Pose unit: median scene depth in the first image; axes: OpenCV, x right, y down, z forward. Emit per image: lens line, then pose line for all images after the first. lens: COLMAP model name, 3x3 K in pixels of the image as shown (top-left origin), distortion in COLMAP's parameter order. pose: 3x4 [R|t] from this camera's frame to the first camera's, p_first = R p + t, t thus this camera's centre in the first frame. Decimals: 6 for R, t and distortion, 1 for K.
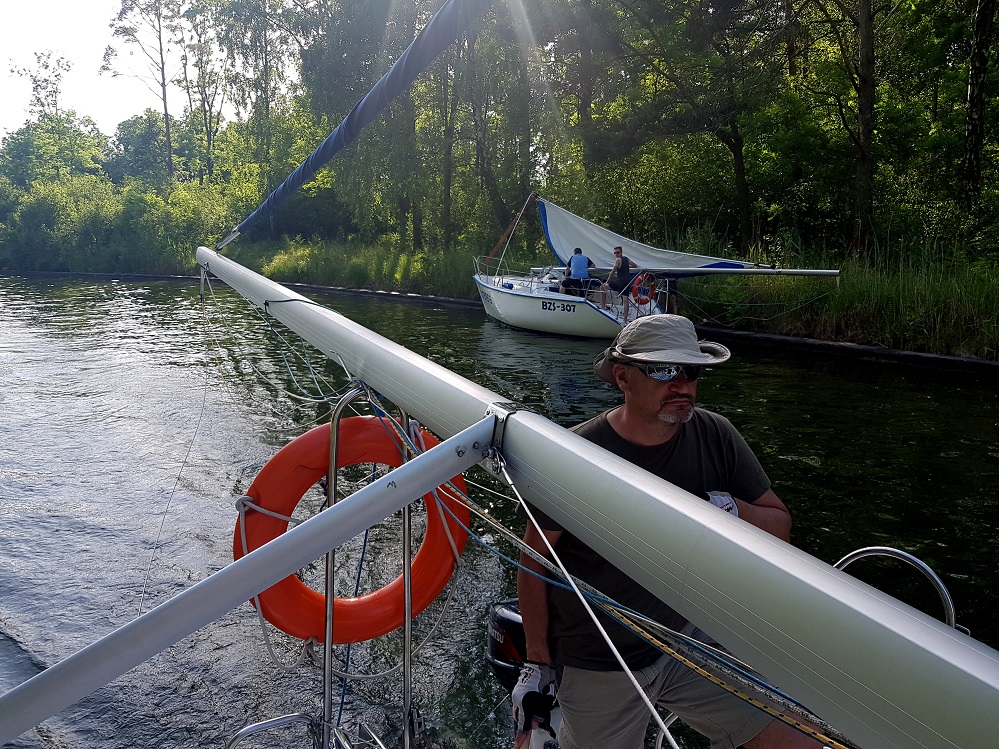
lens RADIAL K [[772.3, 0, 499.5], [0, 772.3, 374.5], [0, 0, 1]] dist [-0.000525, -0.028308]
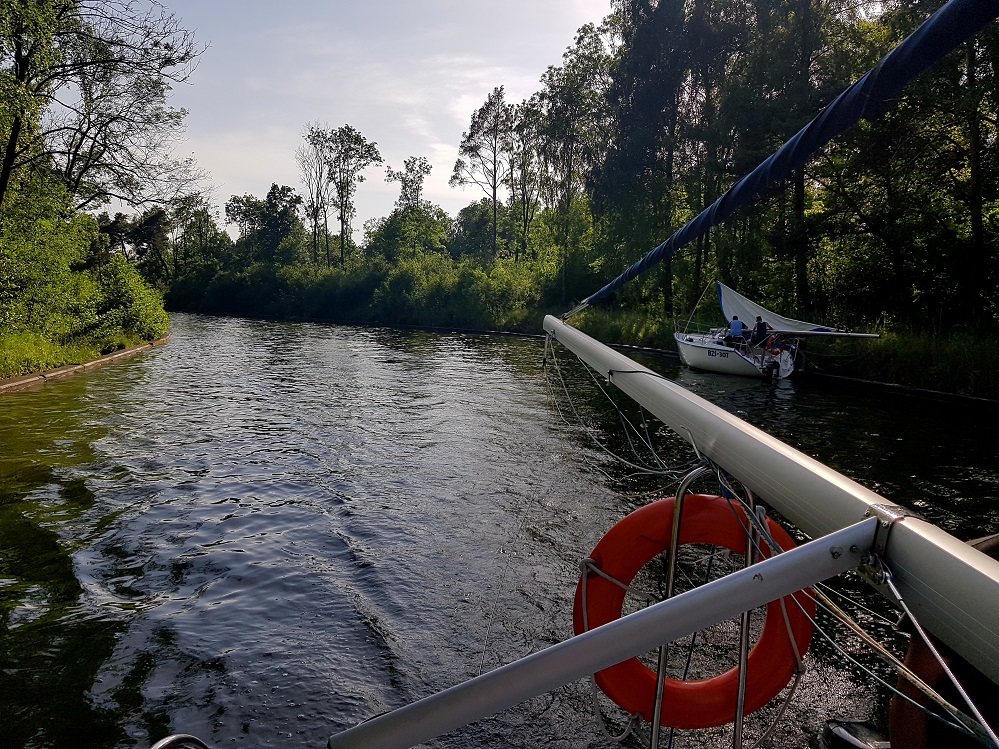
lens RADIAL K [[772.3, 0, 499.5], [0, 772.3, 374.5], [0, 0, 1]] dist [-0.000525, -0.028308]
pose [[0.925505, 0.056262, -0.374533, 0.083742], [-0.088332, 0.993698, -0.069005, 0.031786], [0.368290, 0.096948, 0.924642, -0.186442]]
